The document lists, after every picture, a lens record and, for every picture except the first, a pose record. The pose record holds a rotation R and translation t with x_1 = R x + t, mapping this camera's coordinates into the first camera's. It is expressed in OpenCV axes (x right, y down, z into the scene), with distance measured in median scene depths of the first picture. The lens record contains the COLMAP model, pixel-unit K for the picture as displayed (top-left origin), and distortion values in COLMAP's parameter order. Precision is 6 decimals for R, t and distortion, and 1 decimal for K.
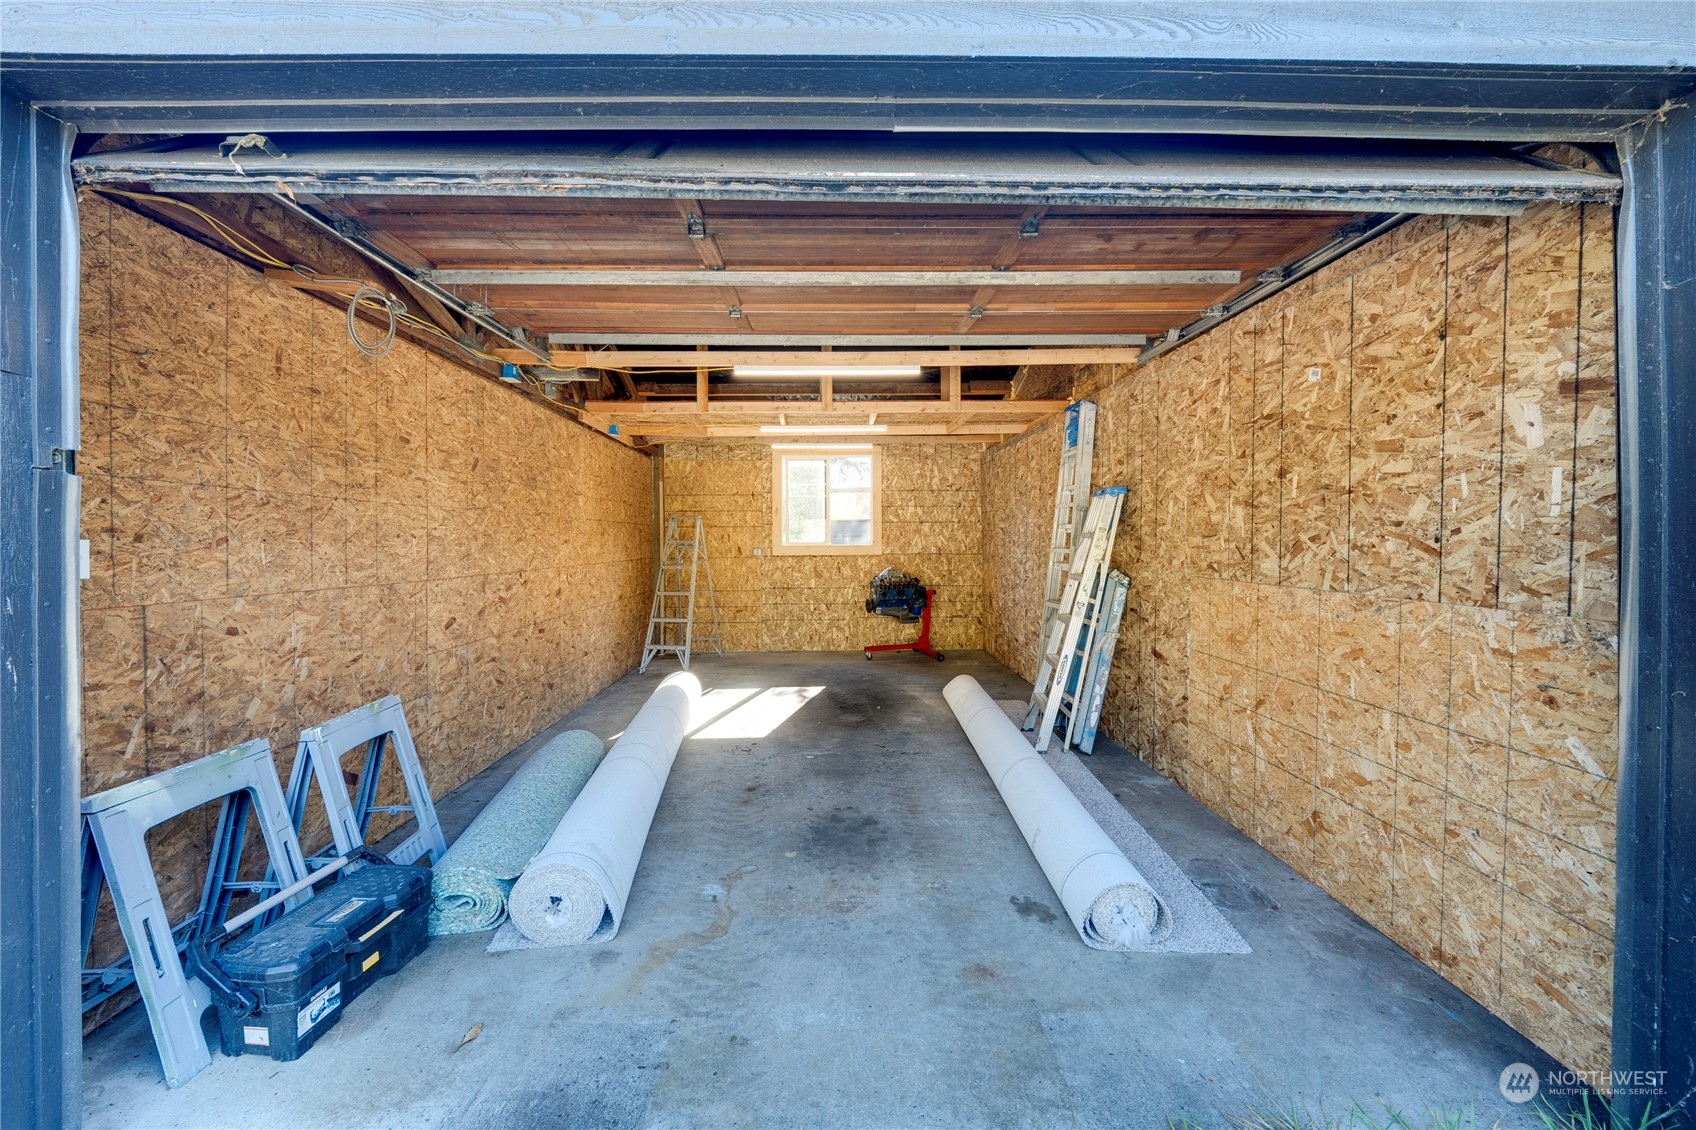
lens RADIAL K [[682.9, 0, 843.8], [0, 682.9, 556.9], [0, 0, 1]] dist [-0.002204, -0.006073]
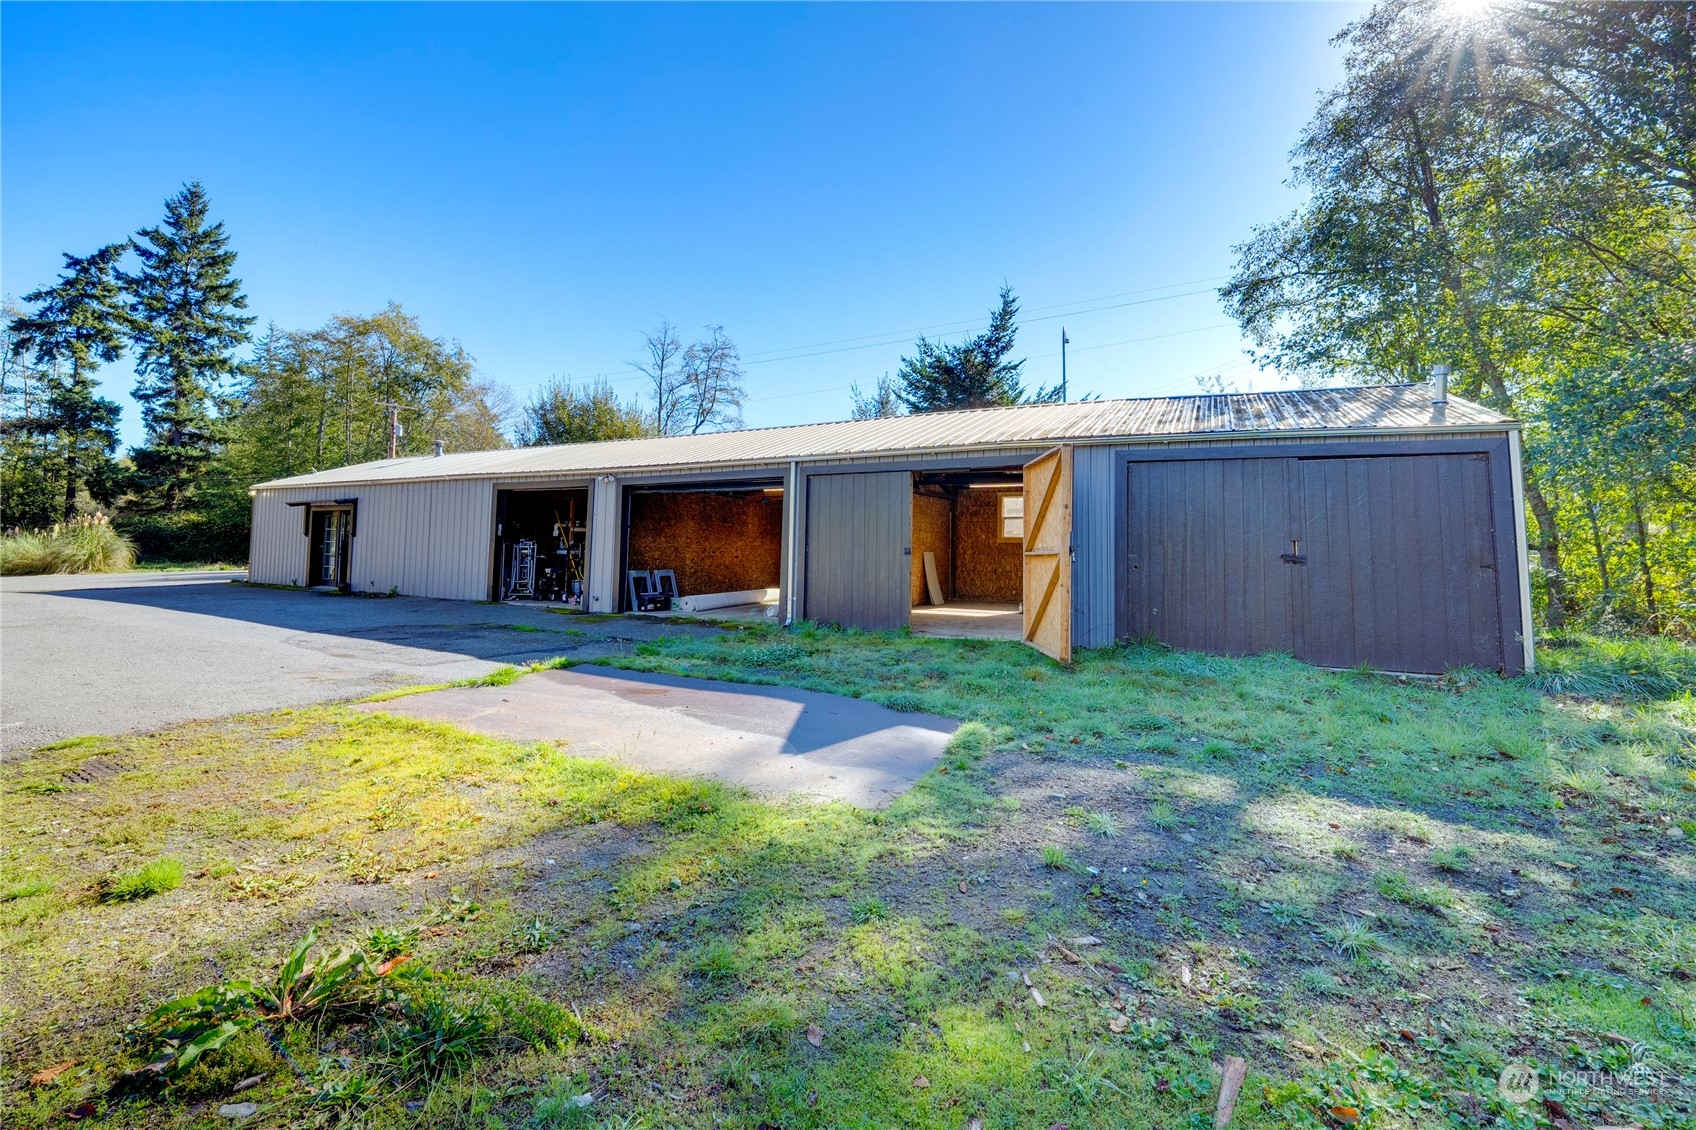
lens RADIAL K [[682.9, 0, 843.8], [0, 682.9, 556.9], [0, 0, 1]] dist [-0.002204, -0.006073]
pose [[0.865997, 0.004877, -0.500026, 3.256727], [-0.012753, 0.999843, -0.012334, 0.182351], [0.499887, 0.017058, 0.865923, -2.989760]]
